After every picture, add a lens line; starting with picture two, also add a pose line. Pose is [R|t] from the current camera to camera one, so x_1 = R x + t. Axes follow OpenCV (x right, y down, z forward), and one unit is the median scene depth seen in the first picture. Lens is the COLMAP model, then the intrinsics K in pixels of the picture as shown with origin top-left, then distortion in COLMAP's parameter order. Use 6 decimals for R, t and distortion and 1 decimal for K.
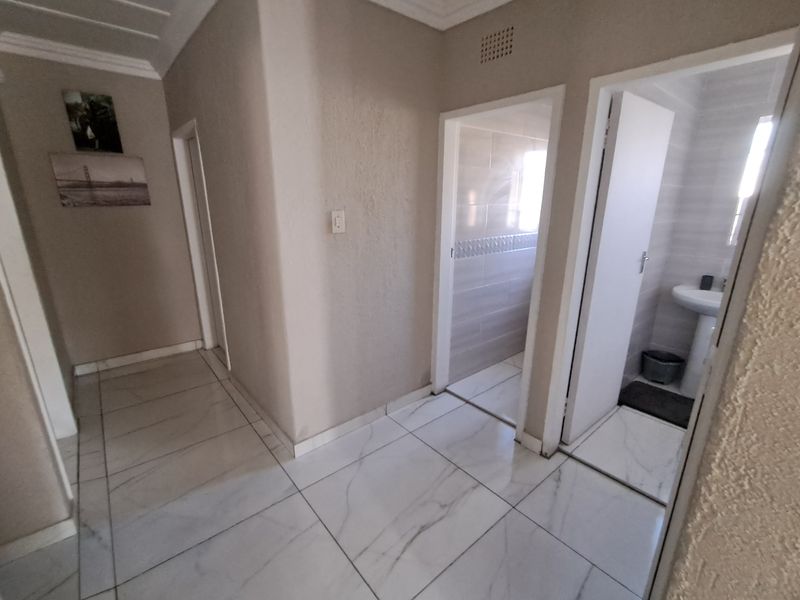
lens RADIAL K [[363.6, 0, 399.5], [0, 363.6, 302.4], [0, 0, 1]] dist [0.004629, -0.000223]
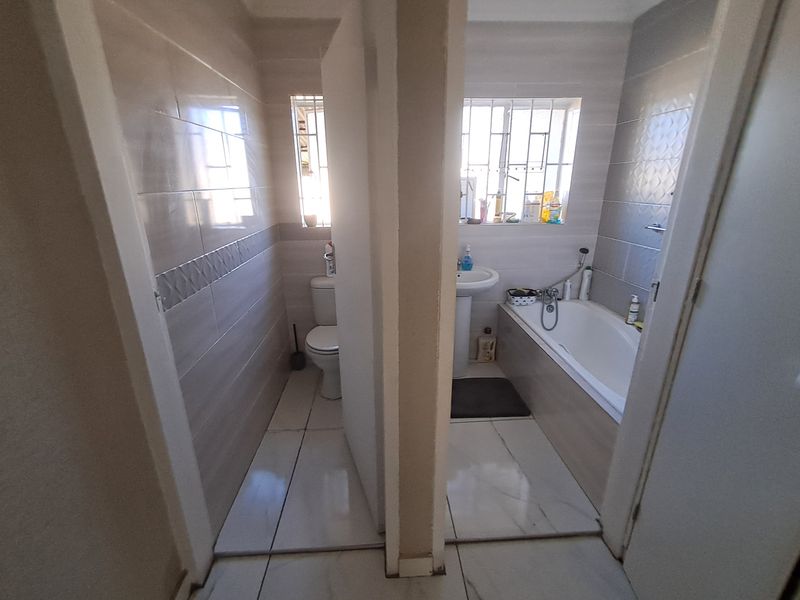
lens RADIAL K [[363.6, 0, 396.6], [0, 363.6, 301.7], [0, 0, 1]] dist [0.004629, -0.000223]
pose [[0.614880, -0.262638, 0.743602, -0.005152], [0.239711, 0.960544, 0.141046, -0.133096], [-0.751306, 0.091523, 0.653577, 0.502102]]
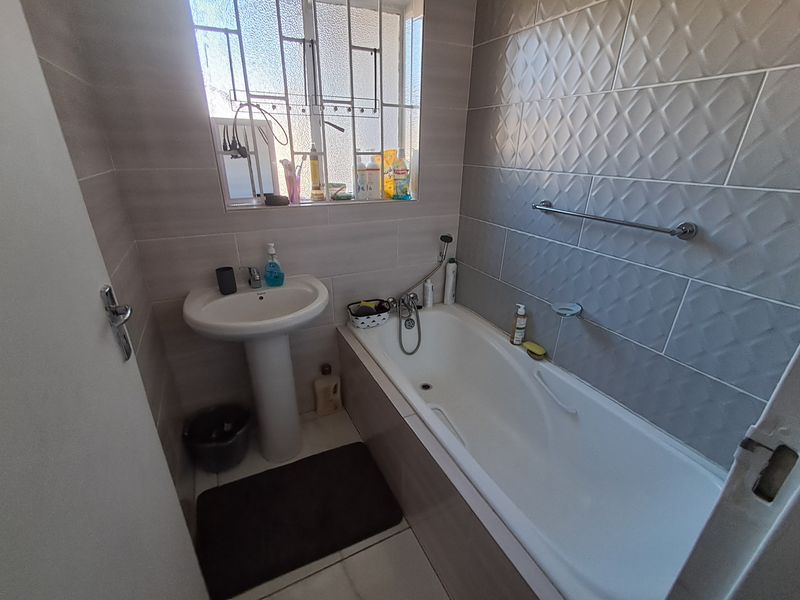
lens RADIAL K [[363.6, 0, 399.0], [0, 363.6, 301.8], [0, 0, 1]] dist [0.004629, -0.000223]
pose [[0.246550, -0.392462, 0.886108, 0.451193], [0.264321, 0.906900, 0.328126, -0.146972], [-0.932388, 0.153318, 0.327332, 0.644555]]
